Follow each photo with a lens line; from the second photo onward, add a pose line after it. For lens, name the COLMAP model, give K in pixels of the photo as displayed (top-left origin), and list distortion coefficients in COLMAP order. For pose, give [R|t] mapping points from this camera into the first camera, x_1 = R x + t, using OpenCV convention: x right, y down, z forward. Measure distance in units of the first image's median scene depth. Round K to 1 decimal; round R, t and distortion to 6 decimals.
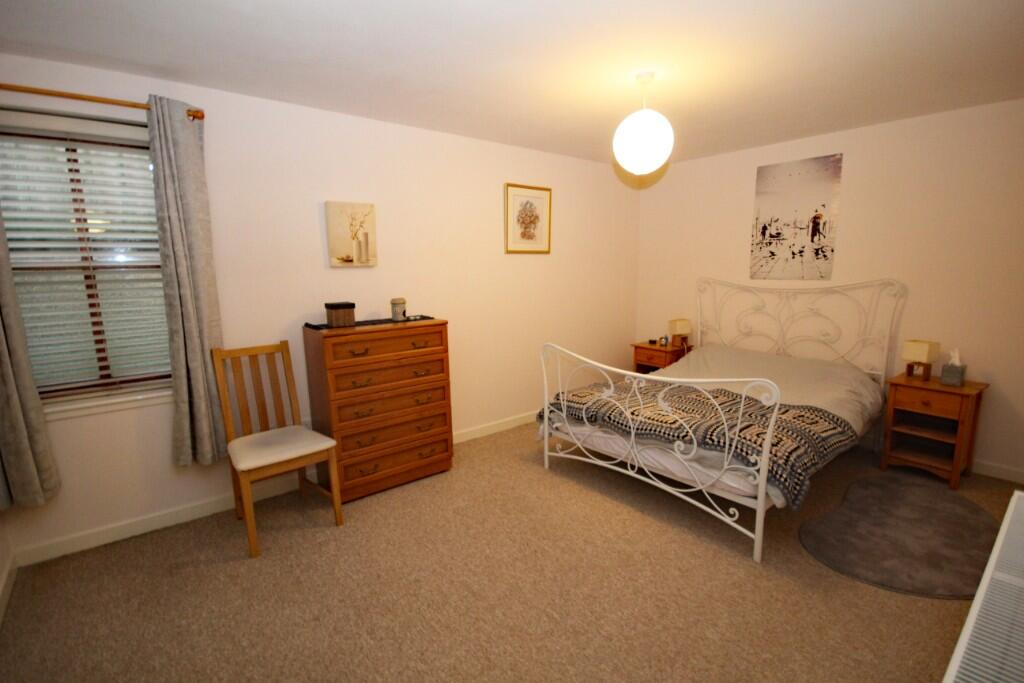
lens RADIAL K [[474.5, 0, 518.4], [0, 474.5, 344.2], [0, 0, 1]] dist [0.000051, 0.000108]
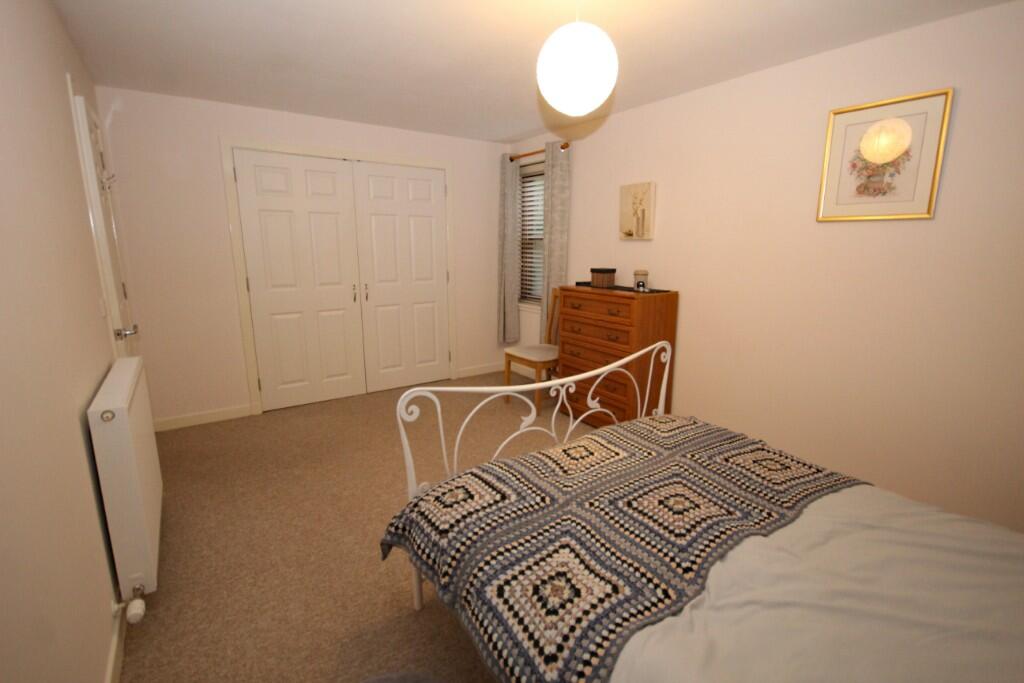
lens RADIAL K [[471.9, 0, 517.2], [0, 471.9, 339.0], [0, 0, 1]] dist [0.001134, 0.000320]
pose [[-0.076716, 0.215833, -0.973412, 0.860406], [-0.164038, 0.960253, 0.225843, -0.145358], [0.983466, 0.177002, -0.038262, 0.813462]]
